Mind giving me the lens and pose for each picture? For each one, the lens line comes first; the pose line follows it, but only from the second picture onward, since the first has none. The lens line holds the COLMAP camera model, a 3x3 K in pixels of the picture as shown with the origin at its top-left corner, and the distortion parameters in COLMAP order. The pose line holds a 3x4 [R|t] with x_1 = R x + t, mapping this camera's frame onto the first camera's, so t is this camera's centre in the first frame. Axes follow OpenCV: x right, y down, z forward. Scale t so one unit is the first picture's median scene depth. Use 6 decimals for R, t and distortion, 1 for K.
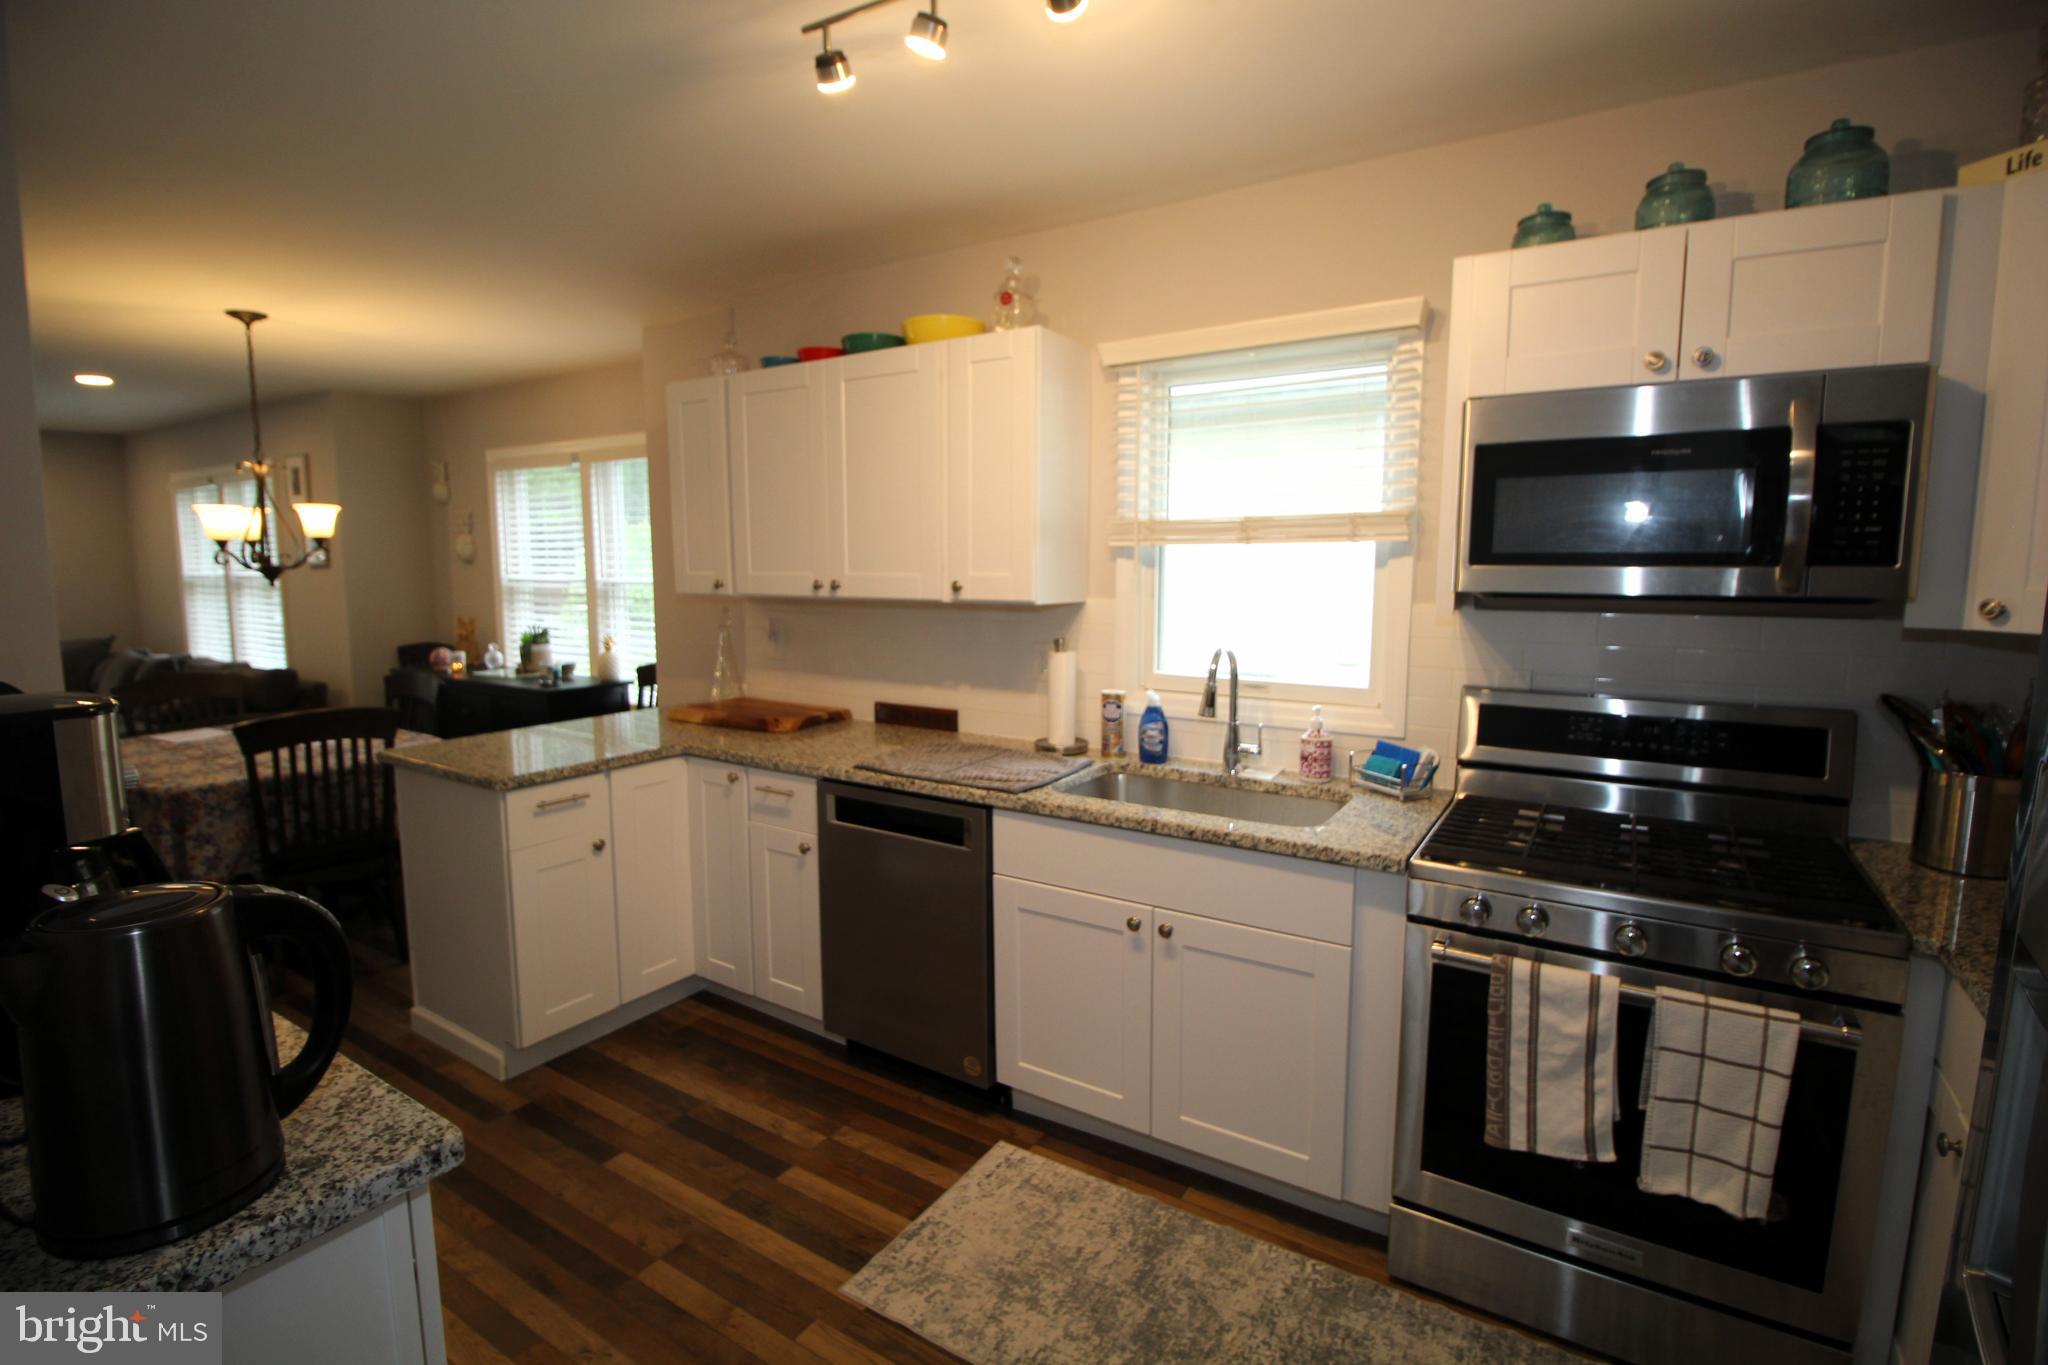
lens RADIAL K [[936.3, 0, 1029.0], [0, 936.3, 680.7], [0, 0, 1]] dist [-0.018275, -0.001021]
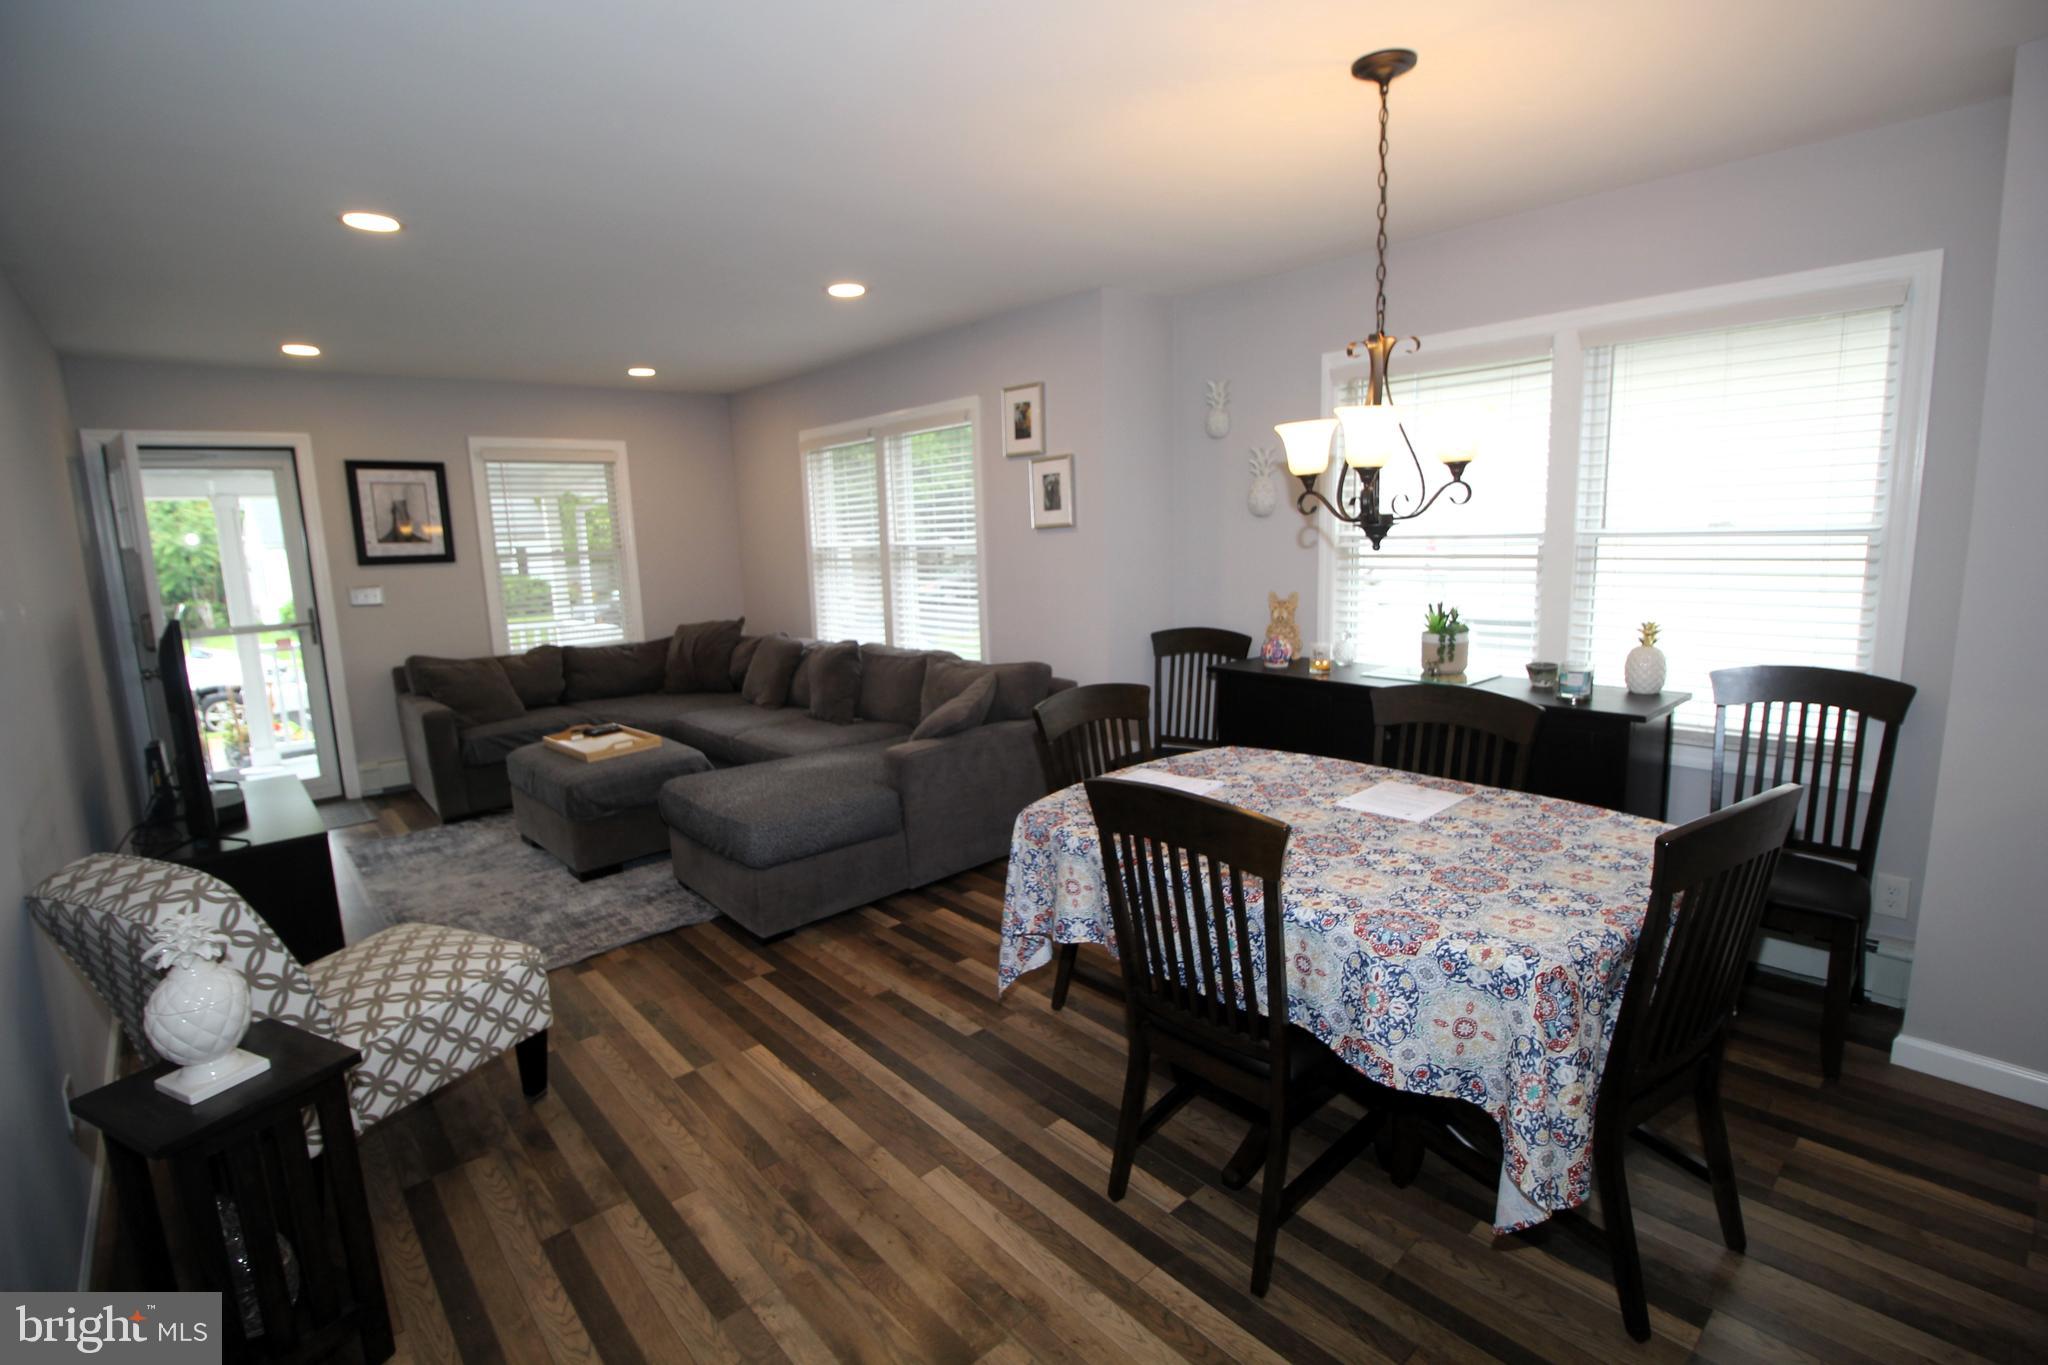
lens RADIAL K [[957.1, 0, 1031.6], [0, 957.1, 679.5], [0, 0, 1]] dist [-0.020688, -0.000482]
pose [[0.958192, 0.007500, -0.286028, -1.155427], [0.004696, 0.999110, 0.041930, -0.063813], [0.286088, -0.041520, 0.957303, 0.482033]]
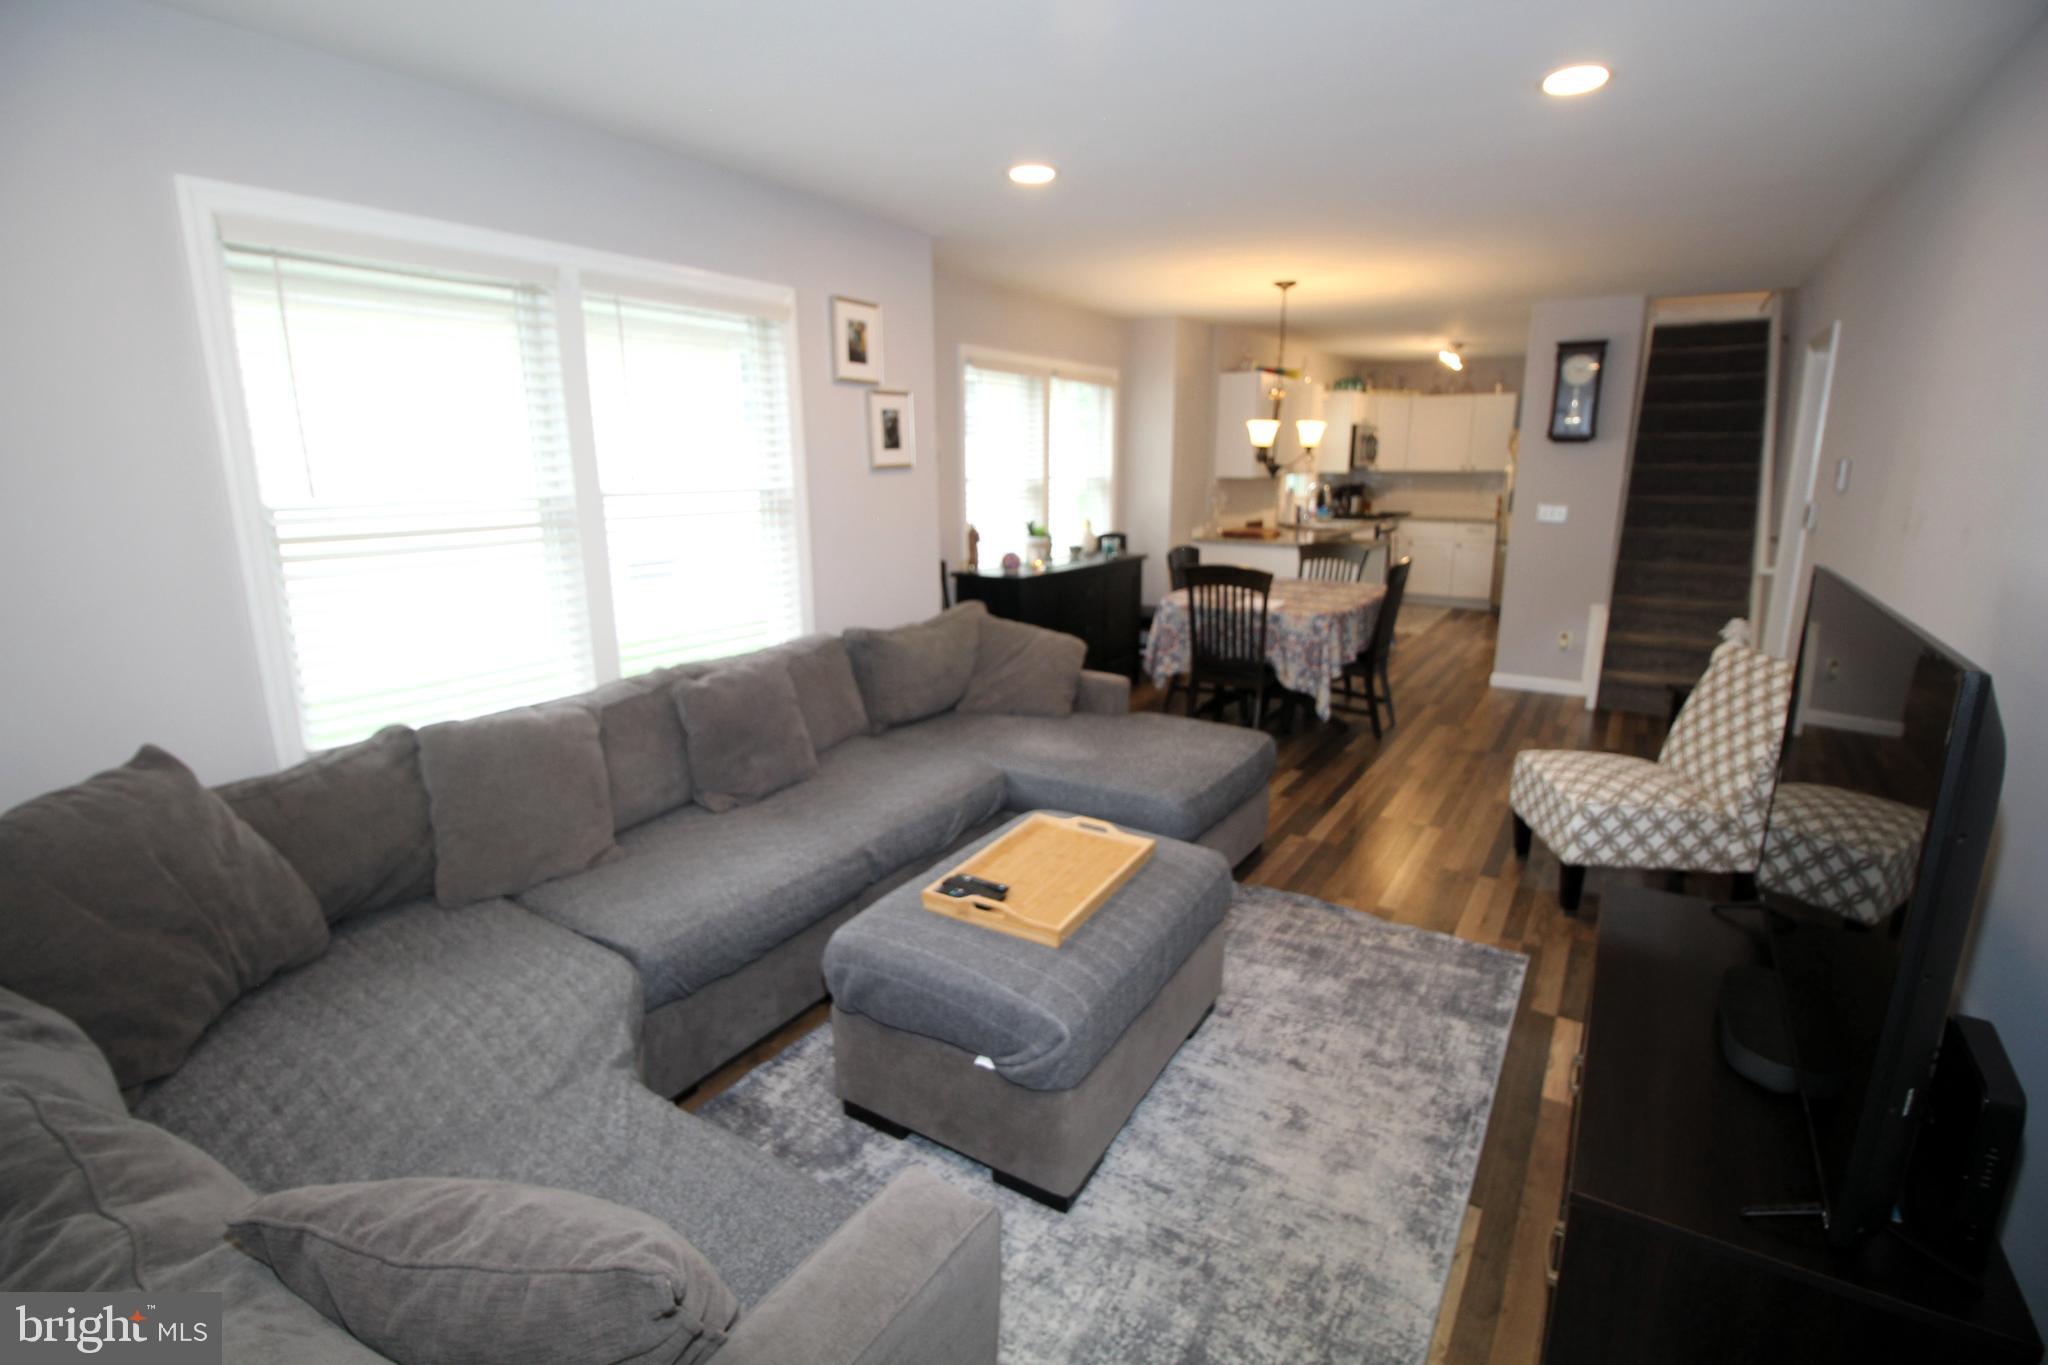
lens RADIAL K [[957.1, 0, 1031.6], [0, 957.1, 679.5], [0, 0, 1]] dist [-0.020688, -0.000482]
pose [[0.010125, -0.229546, 0.973245, -3.097649], [0.122758, 0.966218, 0.226612, -0.242248], [-0.992385, 0.117179, 0.037962, 1.794086]]
